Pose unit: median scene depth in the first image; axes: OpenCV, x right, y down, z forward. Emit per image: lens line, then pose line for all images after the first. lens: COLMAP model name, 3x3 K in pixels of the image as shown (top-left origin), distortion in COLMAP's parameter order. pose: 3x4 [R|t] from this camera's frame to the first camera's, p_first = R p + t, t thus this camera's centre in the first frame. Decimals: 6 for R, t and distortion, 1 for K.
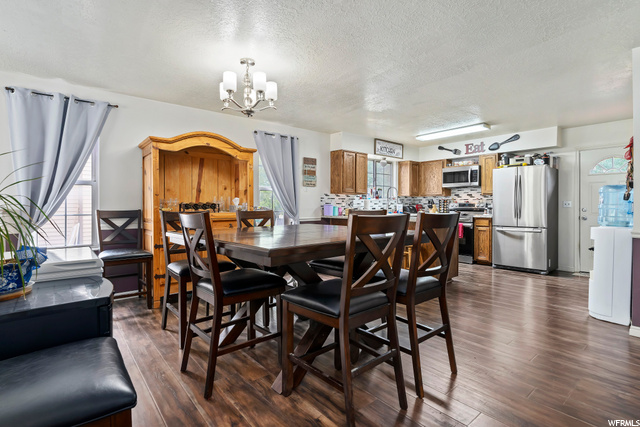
lens RADIAL K [[309.5, 0, 320.5], [0, 309.5, 206.4], [0, 0, 1]] dist [0.001711, 0.000308]
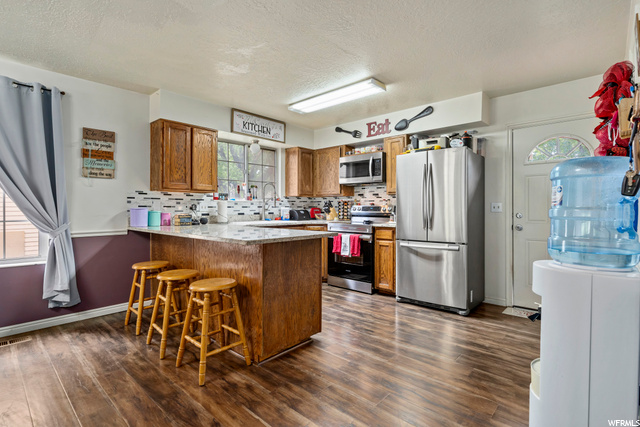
lens RADIAL K [[311.0, 0, 316.0], [0, 311.0, 209.3], [0, 0, 1]] dist [0.000681, 0.000055]
pose [[0.991992, -0.001863, 0.126289, 0.281090], [0.001995, 0.999998, -0.000912, -0.002524], [-0.126287, 0.001156, 0.991993, 0.329816]]
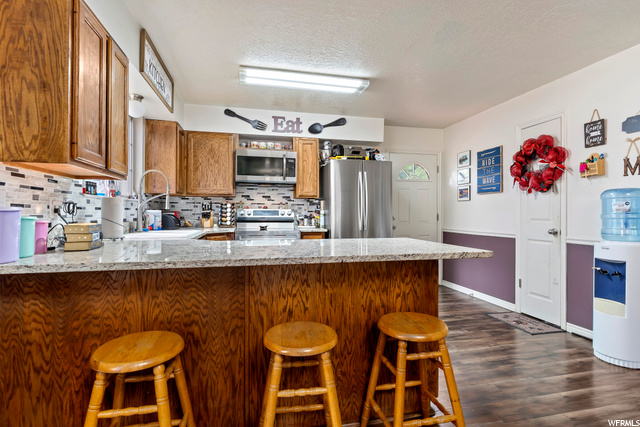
lens RADIAL K [[312.4, 0, 320.0], [0, 312.4, 213.5], [0, 0, 1]] dist [-0.001157, -0.000182]
pose [[0.458332, 0.000022, 0.888781, -0.055731], [-0.001432, 0.999999, 0.000714, -0.003421], [-0.888780, -0.001600, 0.458331, 0.673639]]
